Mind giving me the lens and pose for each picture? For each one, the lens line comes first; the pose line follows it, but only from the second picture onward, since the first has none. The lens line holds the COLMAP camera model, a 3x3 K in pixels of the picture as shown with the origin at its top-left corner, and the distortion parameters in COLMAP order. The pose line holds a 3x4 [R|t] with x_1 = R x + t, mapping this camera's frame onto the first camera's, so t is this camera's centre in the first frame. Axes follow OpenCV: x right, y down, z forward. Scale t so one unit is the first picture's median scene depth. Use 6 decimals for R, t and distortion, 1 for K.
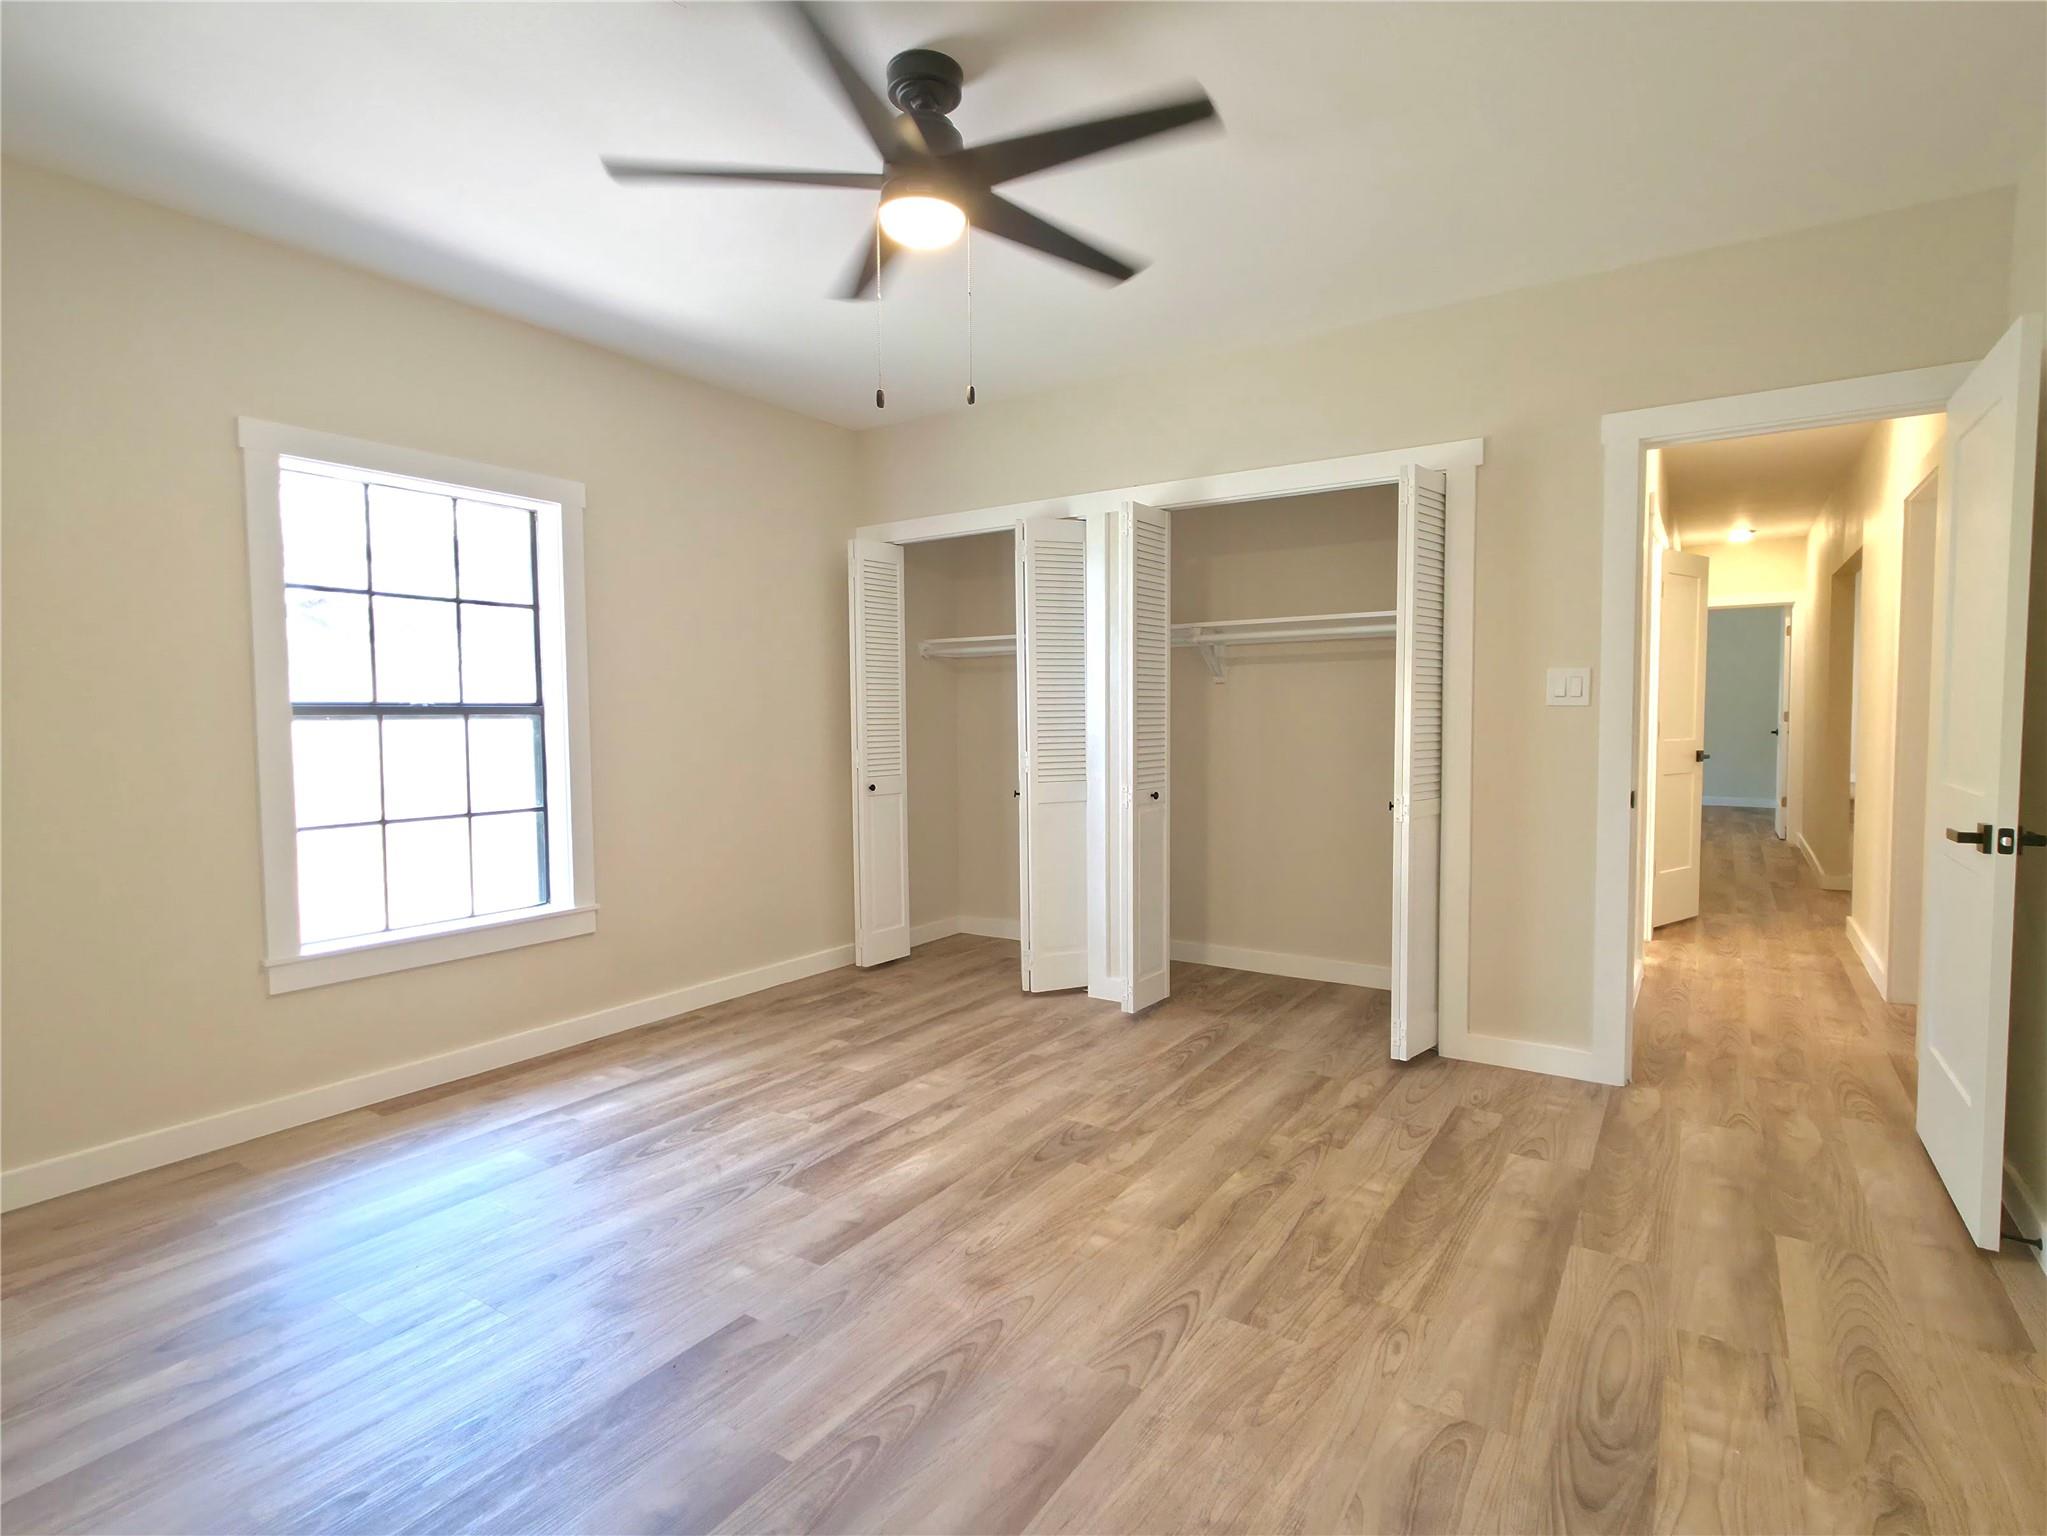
lens RADIAL K [[1038.0, 0, 1033.5], [0, 1038.0, 771.7], [0, 0, 1]] dist [0.012625, -0.000437]
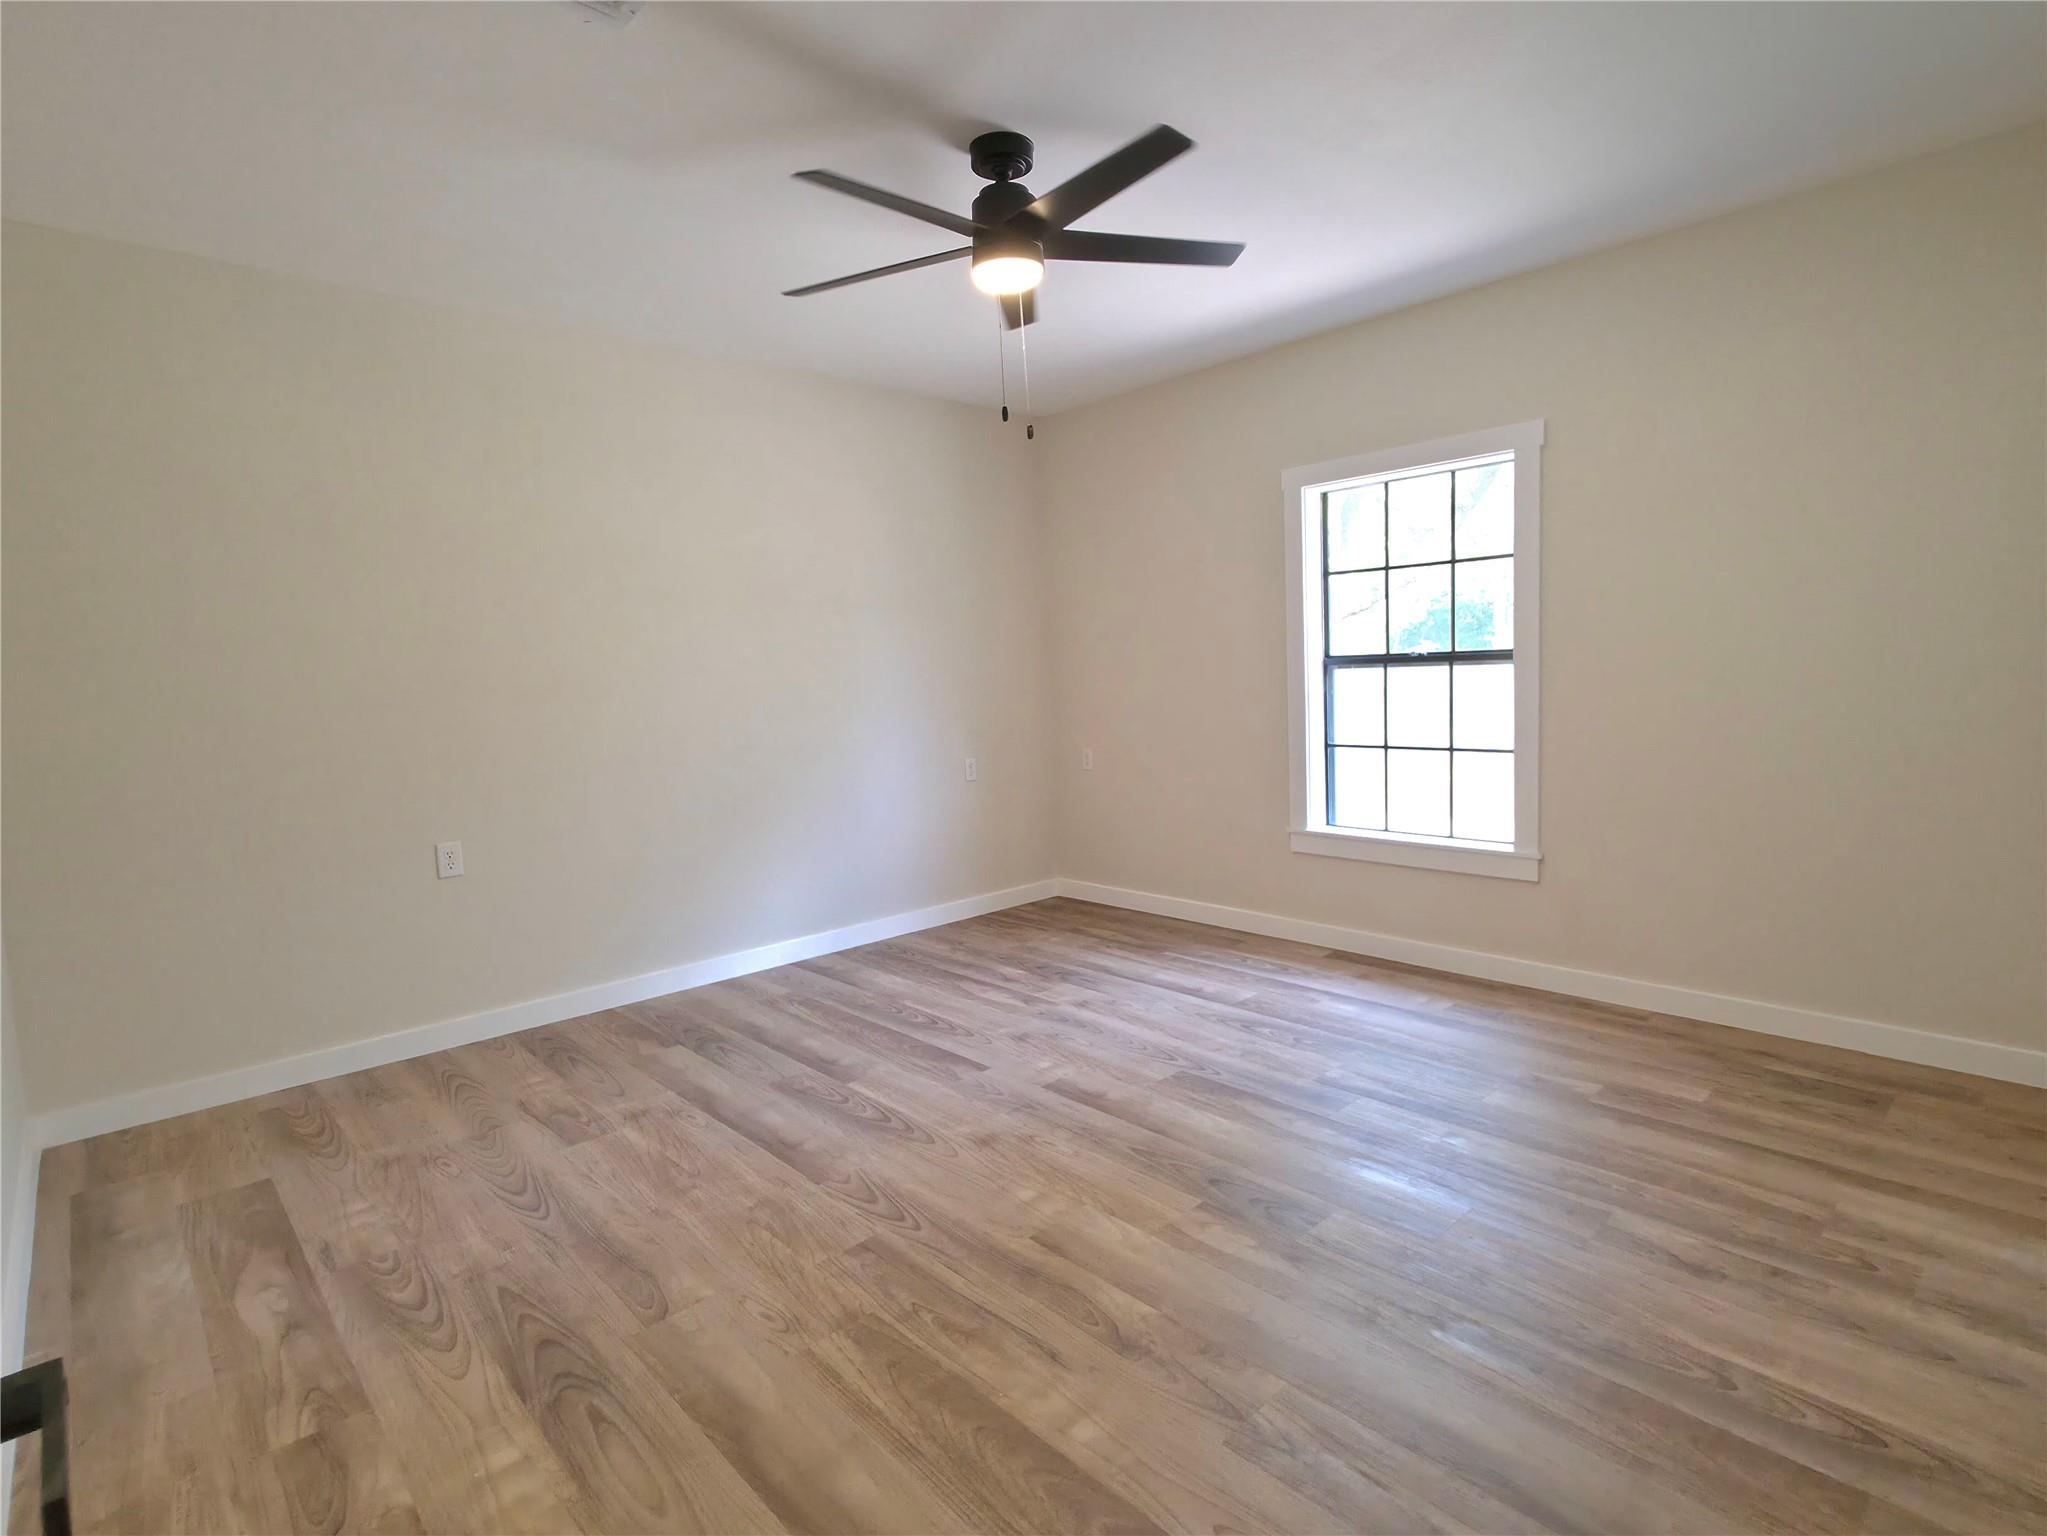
lens RADIAL K [[1038.0, 0, 1018.3], [0, 1038.0, 759.6], [0, 0, 1]] dist [0.012625, -0.000437]
pose [[-0.249350, 0.099100, -0.963329, 0.936043], [-0.013496, 0.994298, 0.105779, -0.084792], [0.968319, 0.039377, -0.246591, 1.122942]]
